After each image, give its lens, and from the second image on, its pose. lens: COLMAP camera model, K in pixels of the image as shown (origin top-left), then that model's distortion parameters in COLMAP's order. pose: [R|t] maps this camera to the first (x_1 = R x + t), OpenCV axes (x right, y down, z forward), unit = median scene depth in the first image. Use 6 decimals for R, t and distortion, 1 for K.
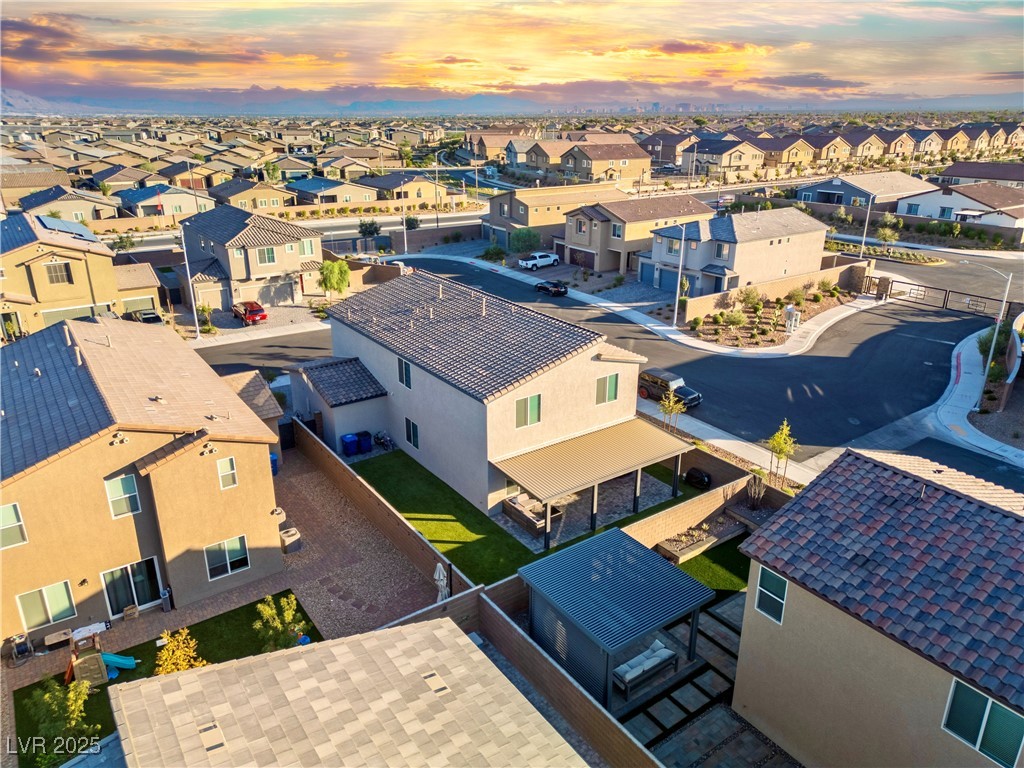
lens RADIAL K [[722.0, 0, 512.0], [0, 722.0, 384.0], [0, 0, 1]] dist [0.050162, -0.054015]
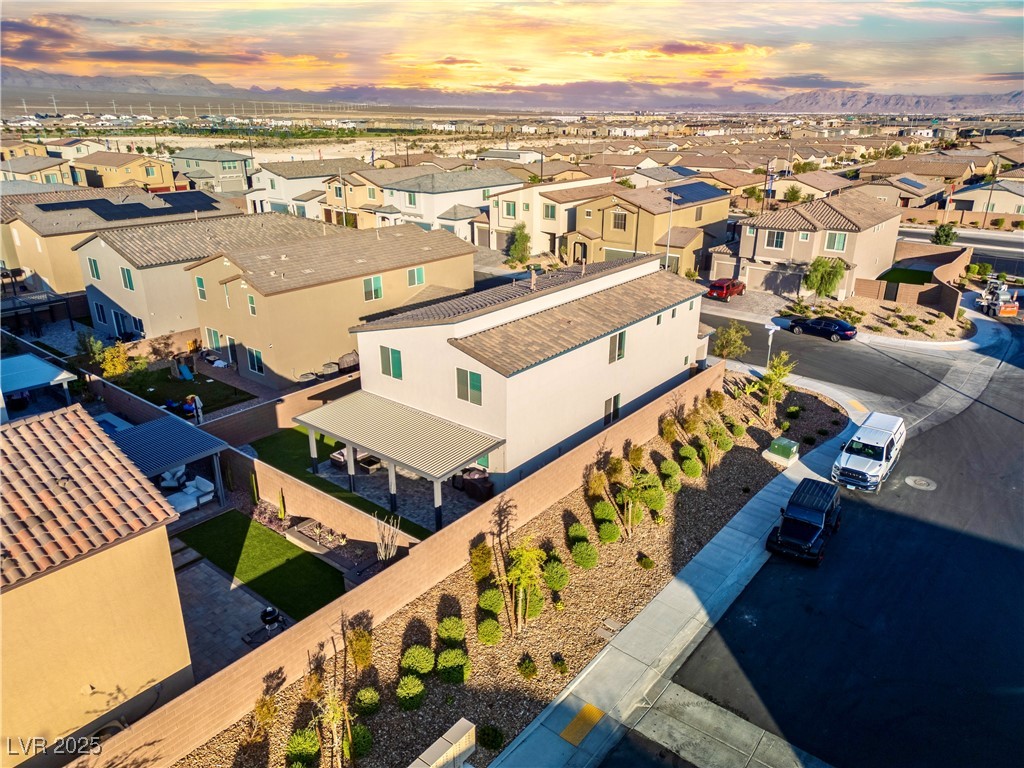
lens RADIAL K [[722.0, 0, 512.0], [0, 722.0, 384.0], [0, 0, 1]] dist [0.050162, -0.054015]
pose [[0.275525, 0.347550, -0.896267, 0.509046], [-0.333641, 0.908971, 0.249910, -0.128798], [0.901537, 0.230175, 0.366402, 0.374686]]
